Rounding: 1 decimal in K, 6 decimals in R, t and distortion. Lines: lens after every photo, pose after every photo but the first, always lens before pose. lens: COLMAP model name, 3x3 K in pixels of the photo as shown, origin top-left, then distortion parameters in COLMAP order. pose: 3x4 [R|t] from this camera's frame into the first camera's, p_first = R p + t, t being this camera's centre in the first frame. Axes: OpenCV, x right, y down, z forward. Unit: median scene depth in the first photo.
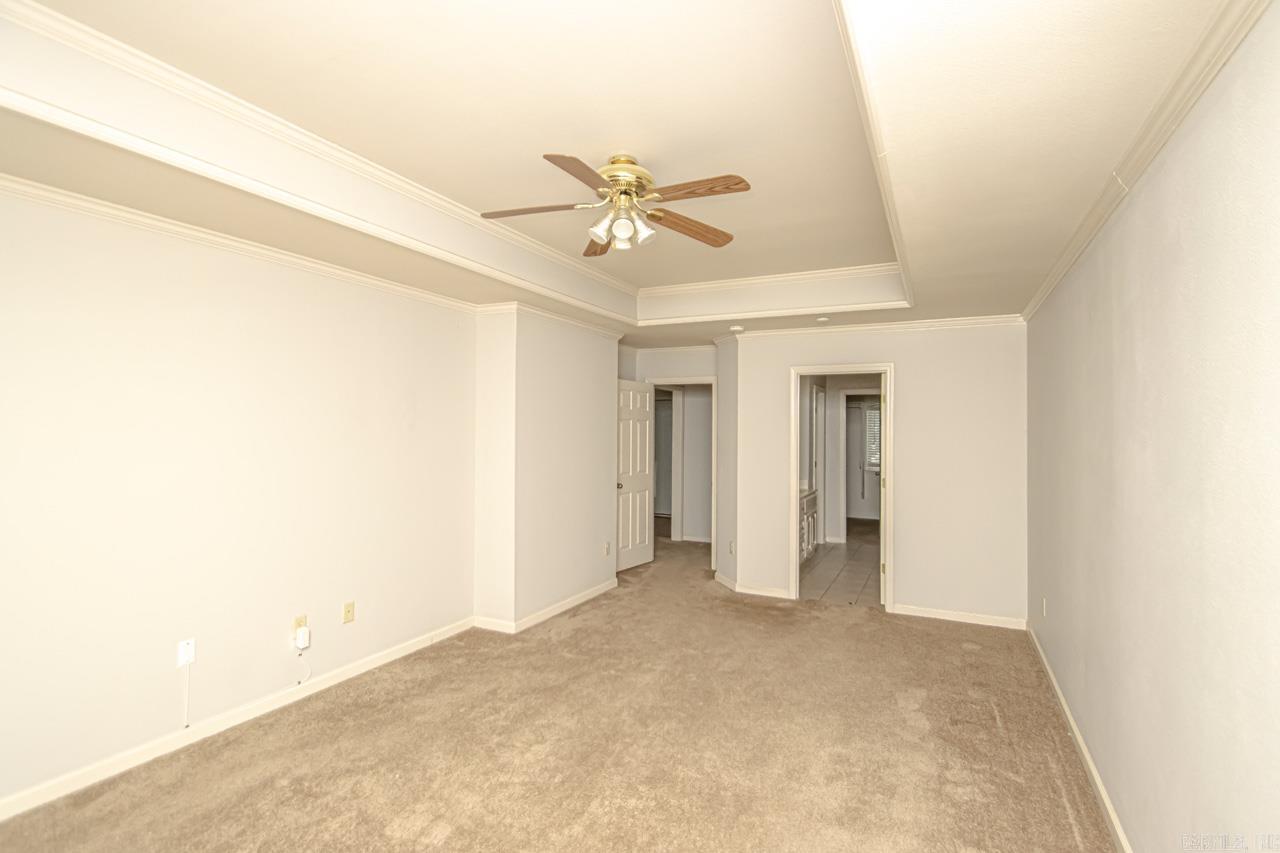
lens RADIAL K [[624.0, 0, 637.2], [0, 624.0, 417.3], [0, 0, 1]] dist [0.003027, 0.000077]
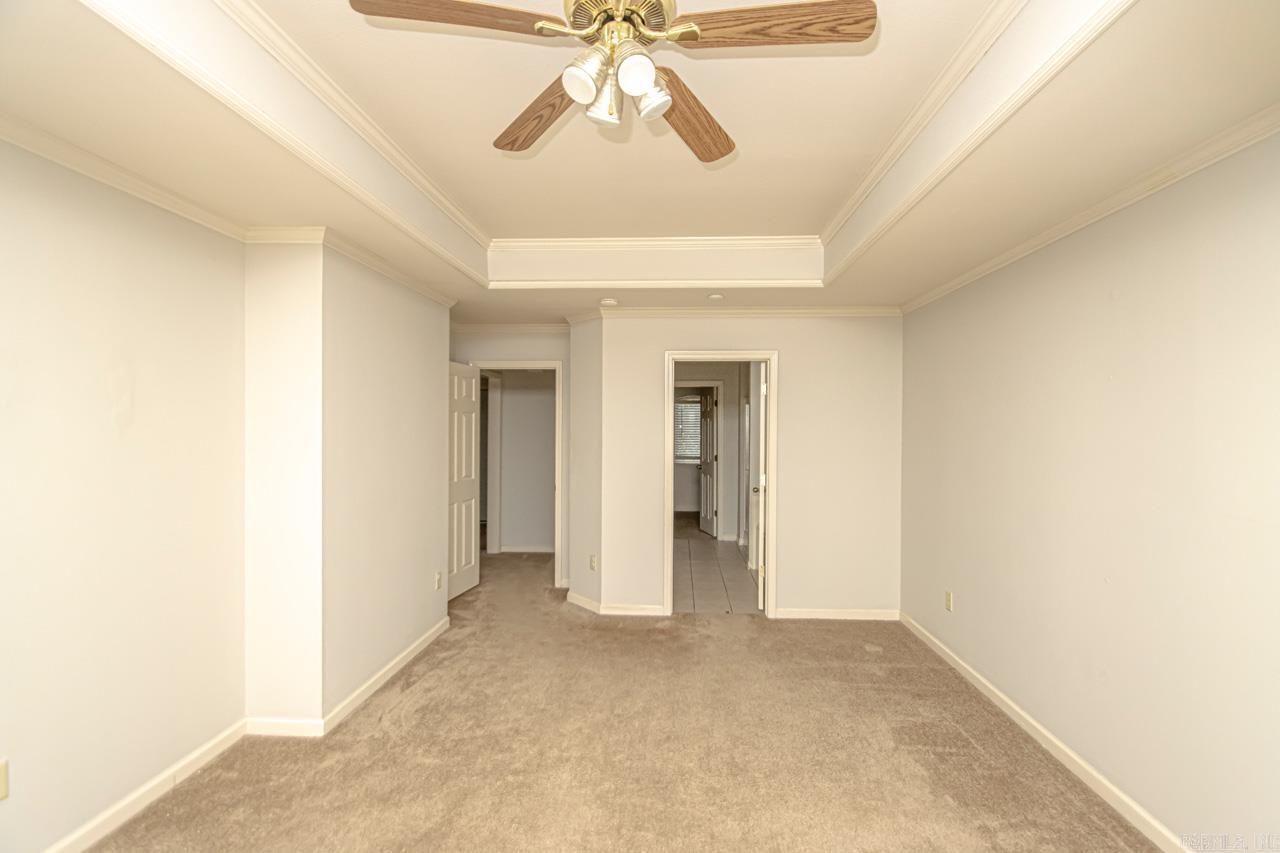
lens RADIAL K [[596.7, 0, 647.7], [0, 596.7, 422.1], [0, 0, 1]] dist [0.012461, -0.016456]
pose [[0.910589, -0.005805, 0.413271, -0.136291], [-0.001906, 0.999832, 0.018243, 0.003601], [-0.413308, -0.017400, 0.910425, 0.275956]]
